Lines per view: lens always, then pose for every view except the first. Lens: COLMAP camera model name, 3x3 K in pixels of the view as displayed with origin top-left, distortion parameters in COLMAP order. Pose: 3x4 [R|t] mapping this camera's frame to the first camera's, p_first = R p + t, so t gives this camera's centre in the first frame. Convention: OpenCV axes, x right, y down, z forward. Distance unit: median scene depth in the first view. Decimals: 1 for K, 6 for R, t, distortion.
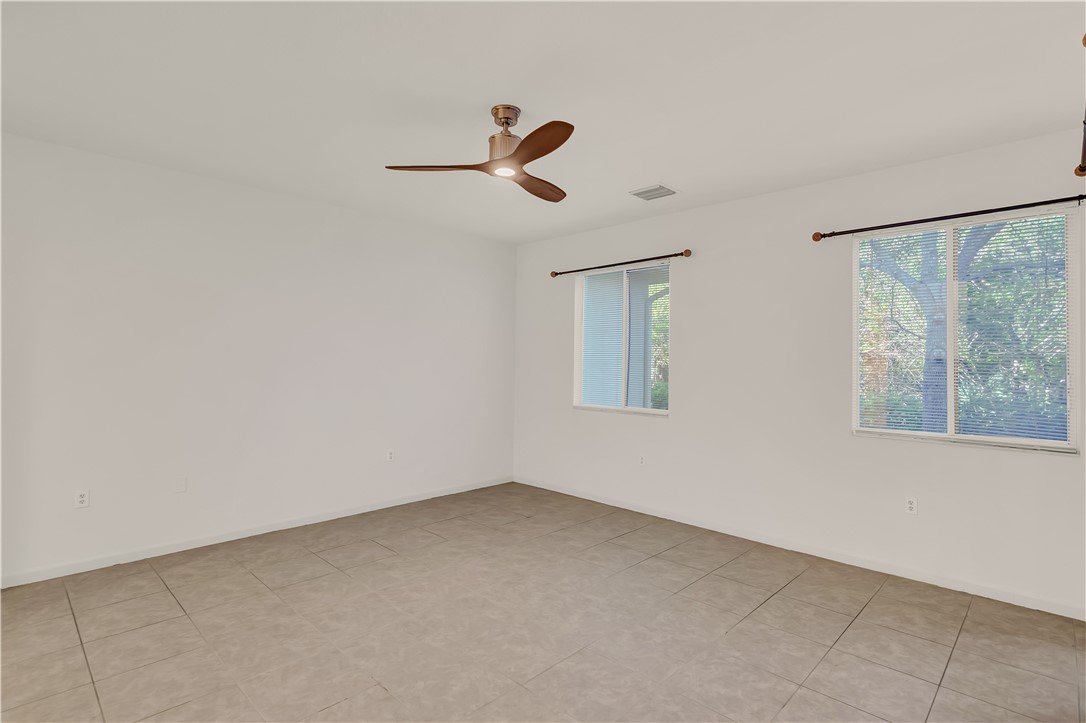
lens RADIAL K [[526.1, 0, 543.0], [0, 526.1, 361.5], [0, 0, 1]] dist [0.003239, 0.000637]
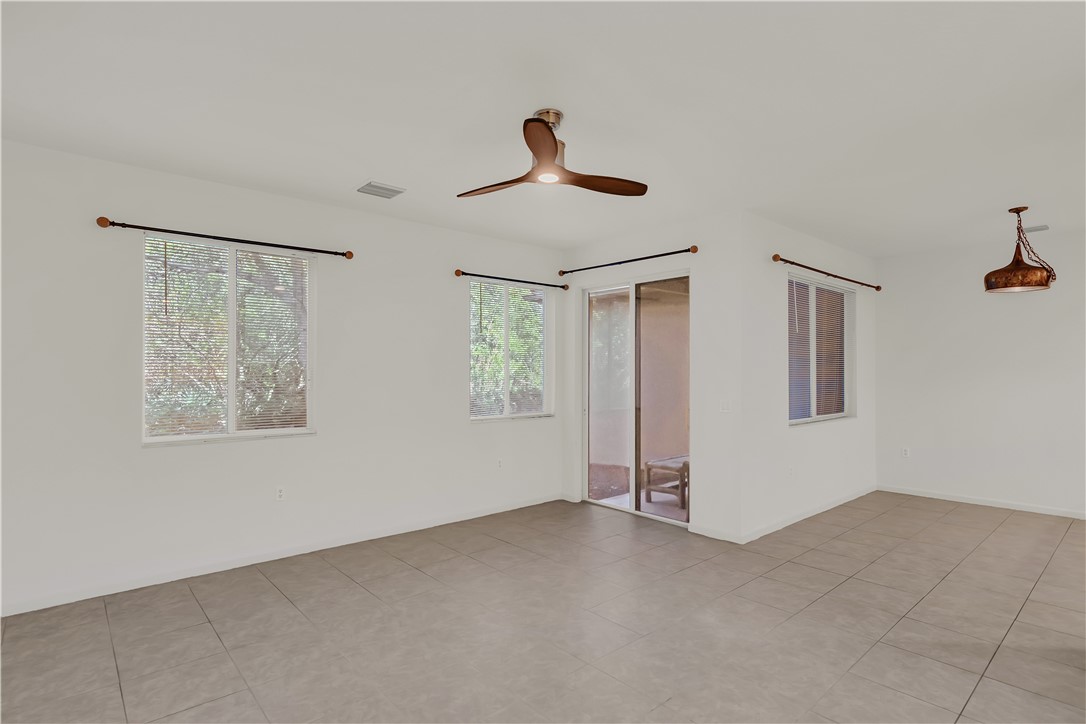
lens RADIAL K [[556.4, 0, 543.0], [0, 556.4, 362.0], [0, 0, 1]] dist [0.000199, 0.000019]
pose [[0.072148, 0.002773, 0.997390, -0.853177], [-0.002644, 0.999993, -0.002588, -0.019343], [-0.997390, -0.002451, 0.072155, 0.708308]]
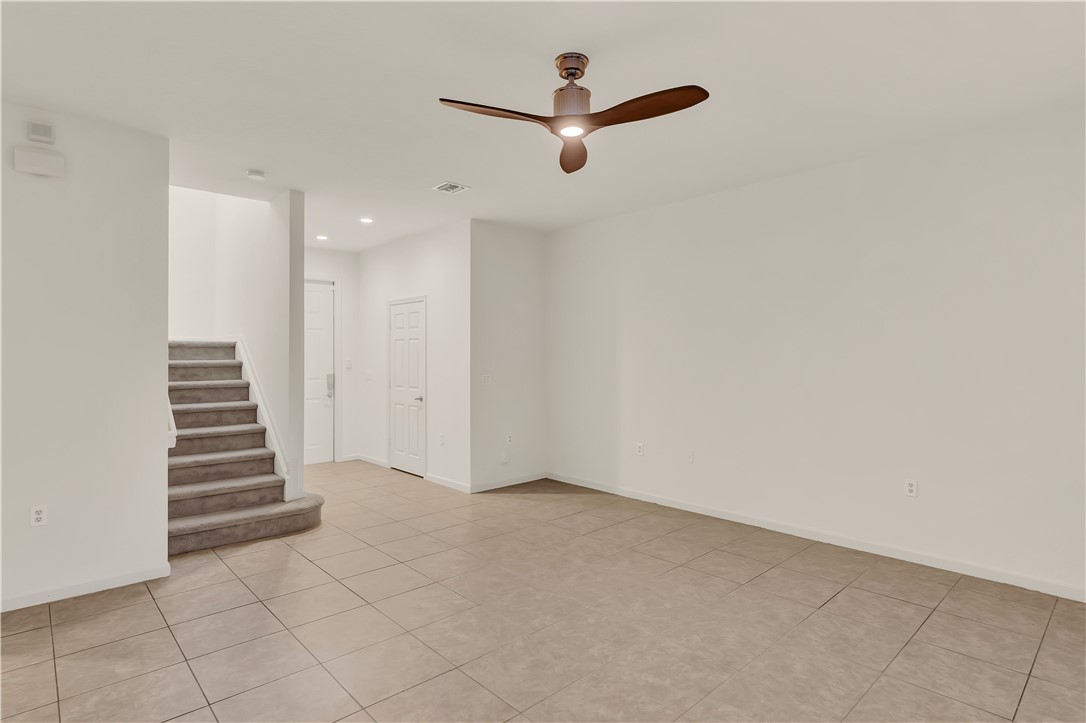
lens RADIAL K [[556.4, 0, 543.0], [0, 556.4, 361.5], [0, 0, 1]] dist [0.000199, 0.000019]
pose [[-0.048412, -0.002695, -0.998824, 0.632422], [0.005566, 0.999980, -0.002968, 0.017361], [0.998812, -0.005703, -0.048396, 0.754360]]
